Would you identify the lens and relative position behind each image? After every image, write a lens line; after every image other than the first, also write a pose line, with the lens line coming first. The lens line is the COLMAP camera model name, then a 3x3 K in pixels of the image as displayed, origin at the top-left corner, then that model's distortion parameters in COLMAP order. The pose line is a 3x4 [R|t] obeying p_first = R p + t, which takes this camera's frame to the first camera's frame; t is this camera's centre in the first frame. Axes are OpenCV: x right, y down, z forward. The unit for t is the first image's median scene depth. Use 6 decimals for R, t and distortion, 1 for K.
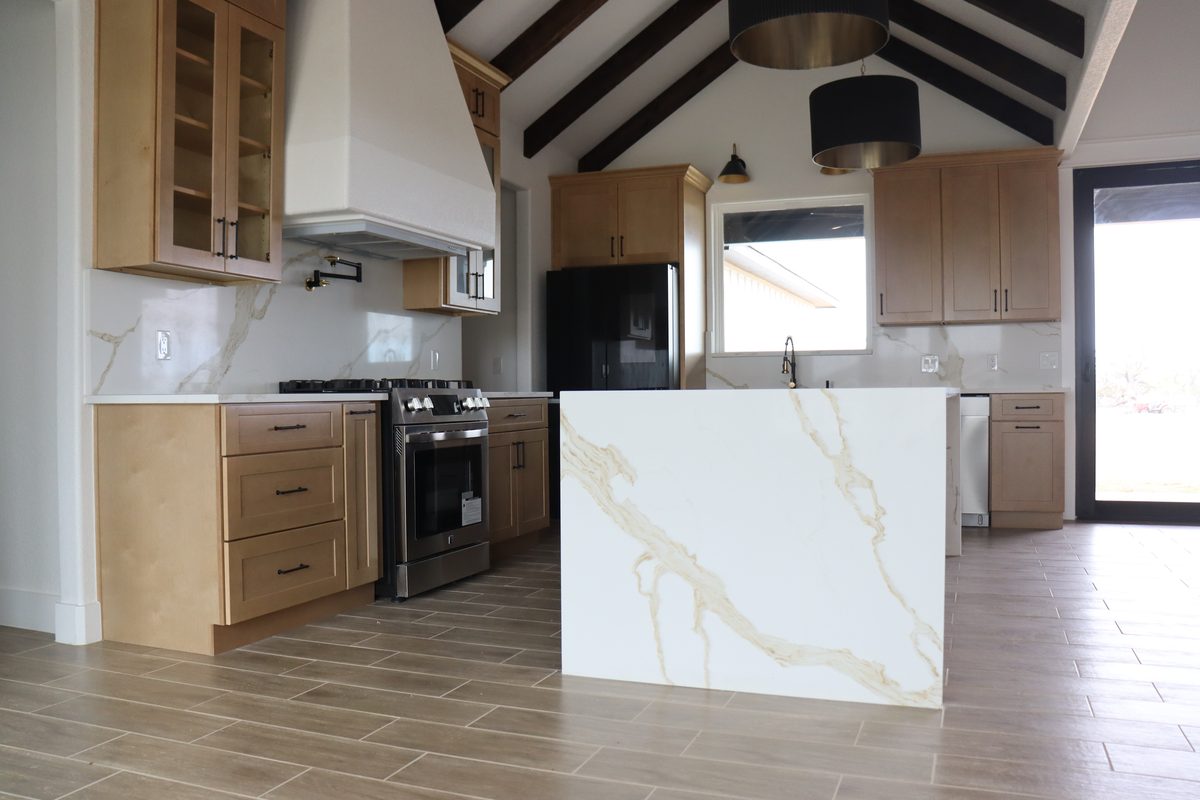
lens RADIAL K [[976.3, 0, 618.5], [0, 976.3, 405.0], [0, 0, 1]] dist [-0.141661, 0.009008]
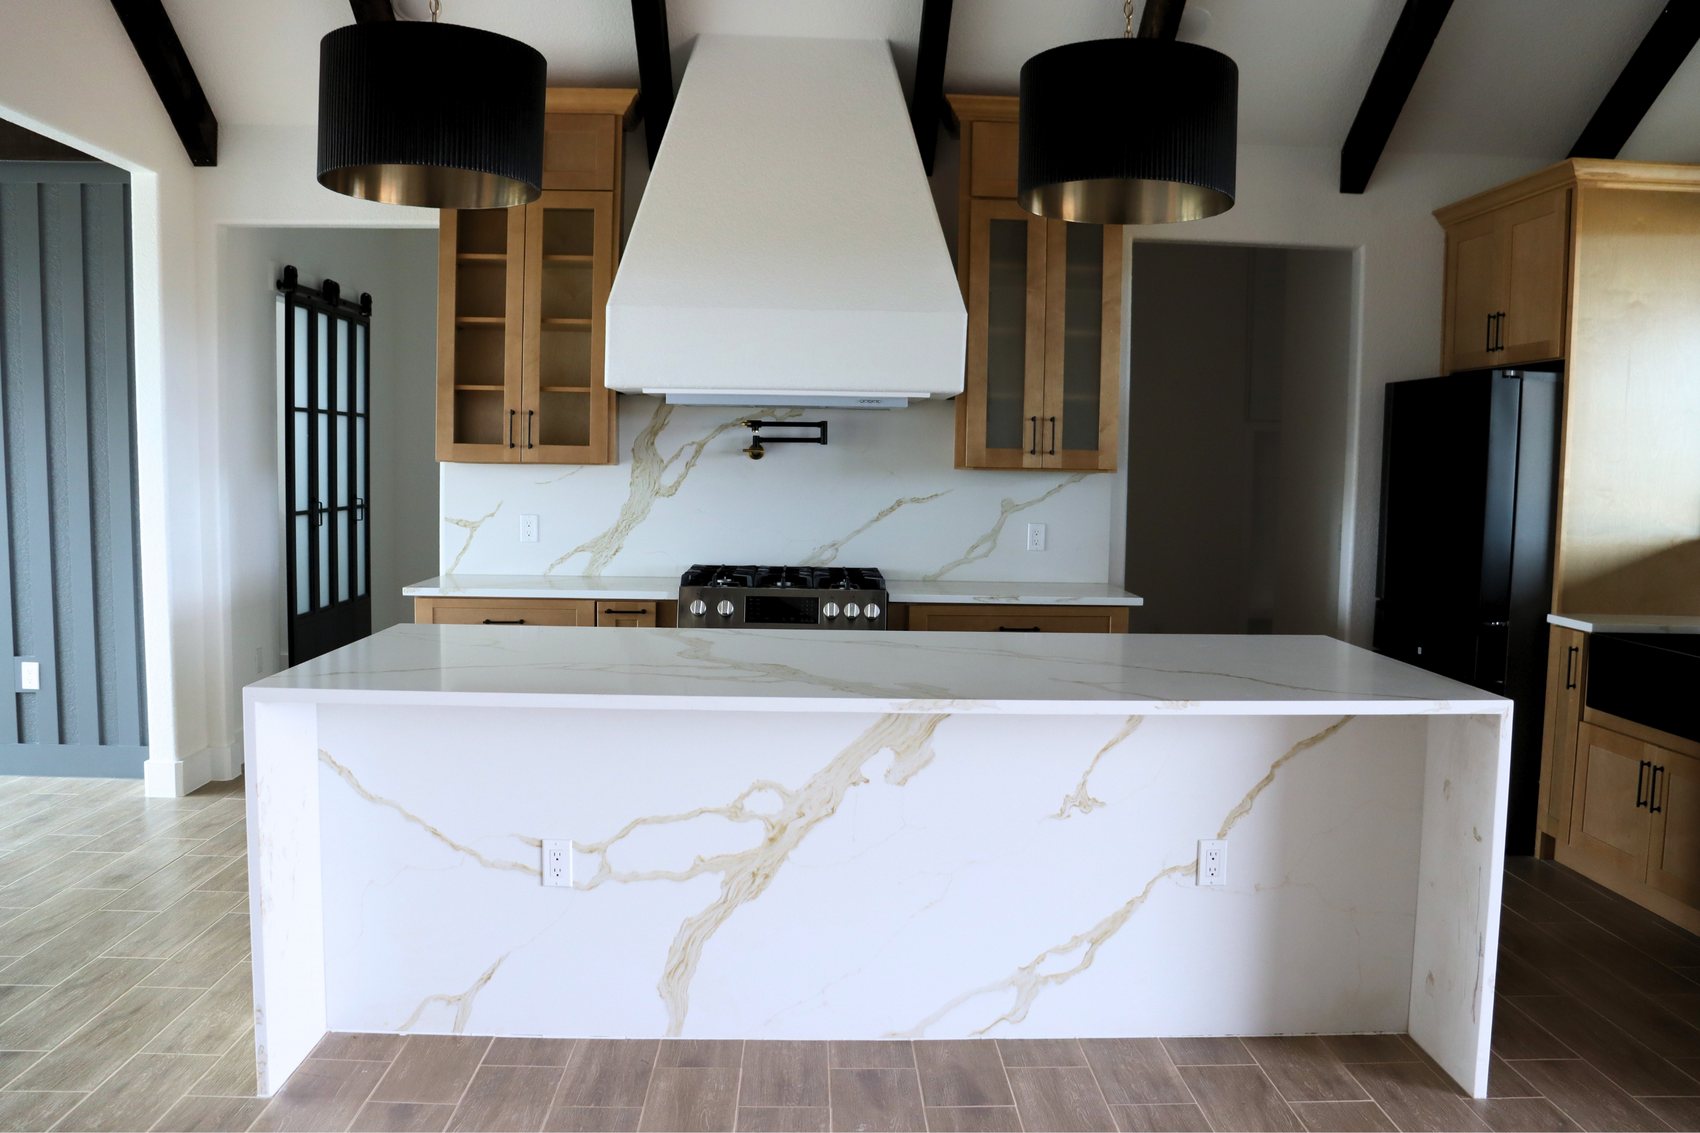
lens RADIAL K [[1383.1, 0, 876.1], [0, 1383.1, 573.6], [0, 0, 1]] dist [-0.141661, 0.009008]
pose [[0.396324, 0.092094, -0.913480, 0.871342], [-0.031859, 0.995737, 0.086565, -0.128295], [0.917558, -0.005205, 0.397568, 0.609333]]
